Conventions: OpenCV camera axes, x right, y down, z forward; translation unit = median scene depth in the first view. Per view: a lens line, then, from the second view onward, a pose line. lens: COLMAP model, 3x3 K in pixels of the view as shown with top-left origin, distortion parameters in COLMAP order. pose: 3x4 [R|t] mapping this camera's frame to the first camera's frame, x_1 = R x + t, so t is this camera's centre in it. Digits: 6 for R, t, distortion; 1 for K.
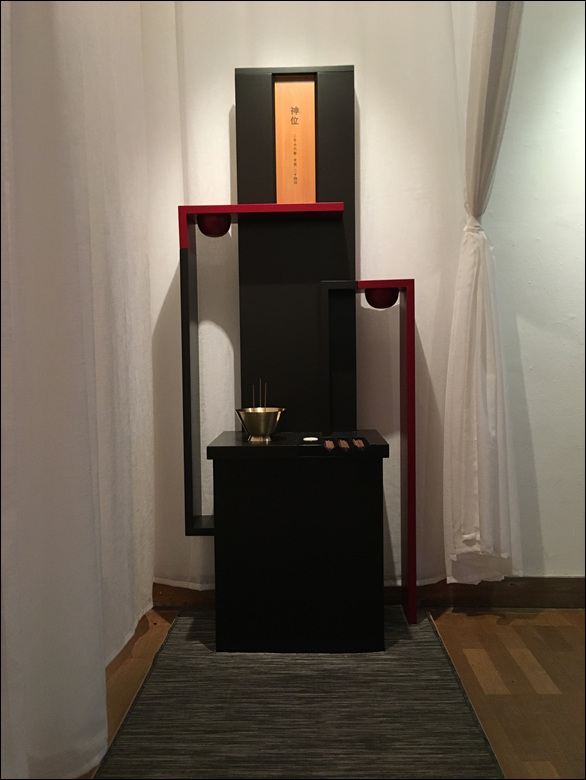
lens RADIAL K [[677.2, 0, 293.0], [0, 677.2, 390.0], [0, 0, 1]] dist [0.004884, -0.003243]
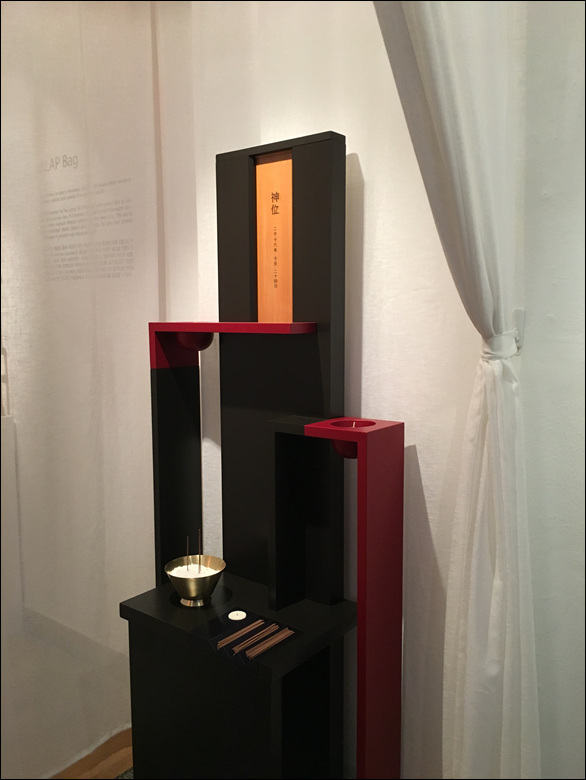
lens RADIAL K [[671.9, 0, 292.4], [0, 671.9, 377.4], [0, 0, 1]] dist [-0.004985, -0.005839]
pose [[0.796856, 0.067368, -0.600402, 0.507830], [-0.036259, 0.997305, 0.063780, -0.250434], [0.603081, -0.029054, 0.797151, 0.373259]]
